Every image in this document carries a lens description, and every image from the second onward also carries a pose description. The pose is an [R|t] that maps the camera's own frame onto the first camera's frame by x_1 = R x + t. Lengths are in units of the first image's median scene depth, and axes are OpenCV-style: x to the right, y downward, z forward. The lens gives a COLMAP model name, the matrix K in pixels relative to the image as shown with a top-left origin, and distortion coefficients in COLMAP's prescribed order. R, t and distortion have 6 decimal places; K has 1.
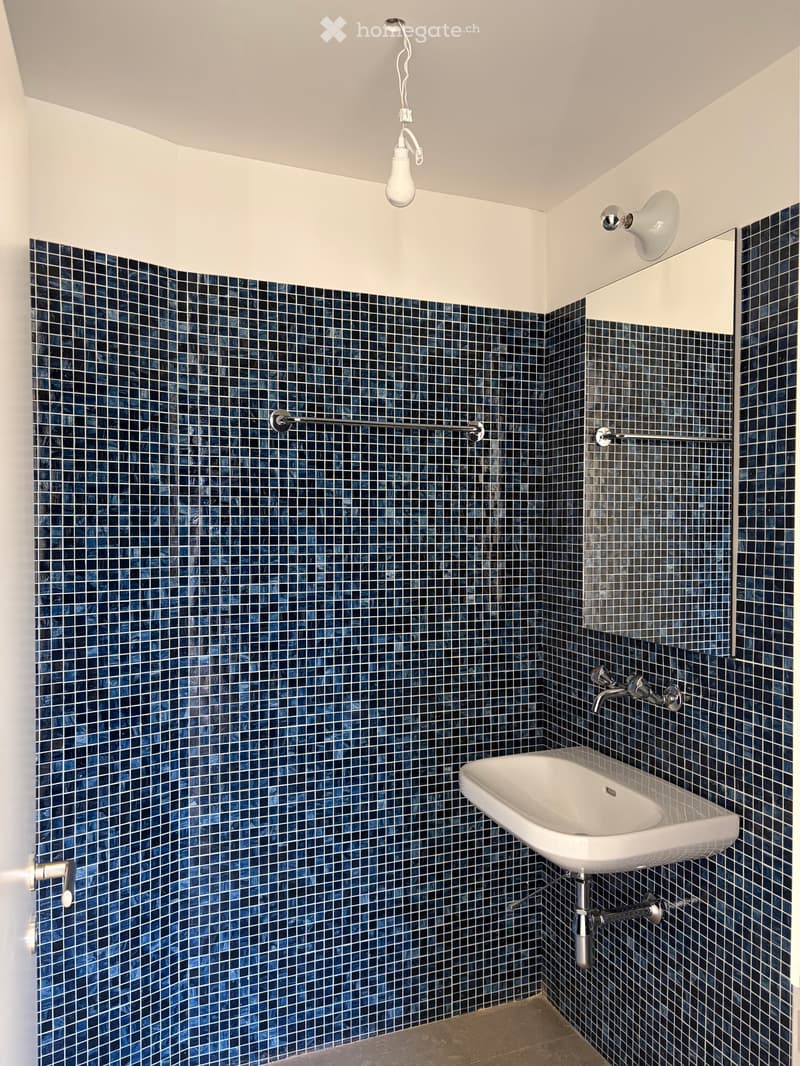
lens RADIAL K [[820.7, 0, 400.7], [0, 820.7, 529.7], [0, 0, 1]] dist [0.044528, -0.049755]
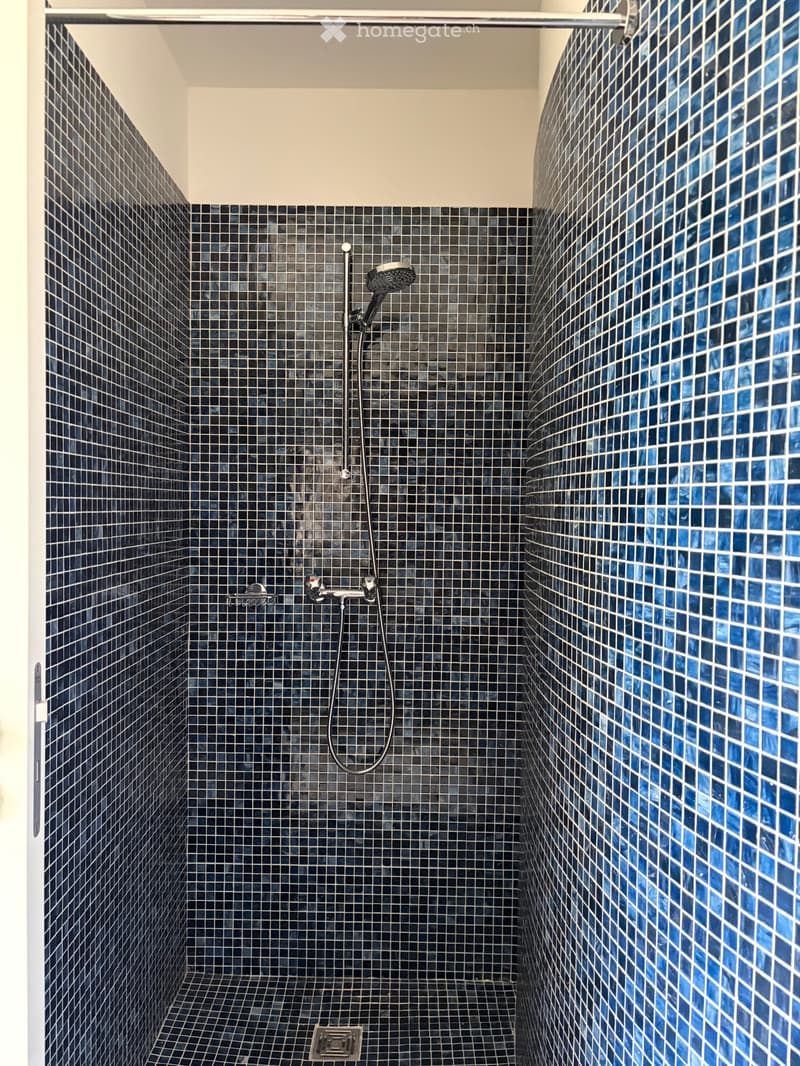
lens RADIAL K [[820.7, 0, 399.9], [0, 820.7, 534.4], [0, 0, 1]] dist [0.044528, -0.049755]
pose [[-0.393945, 0.025496, -0.918780, 0.136408], [-0.022154, 0.999061, 0.037223, 0.077358], [0.918867, 0.035019, -0.393010, 1.008632]]
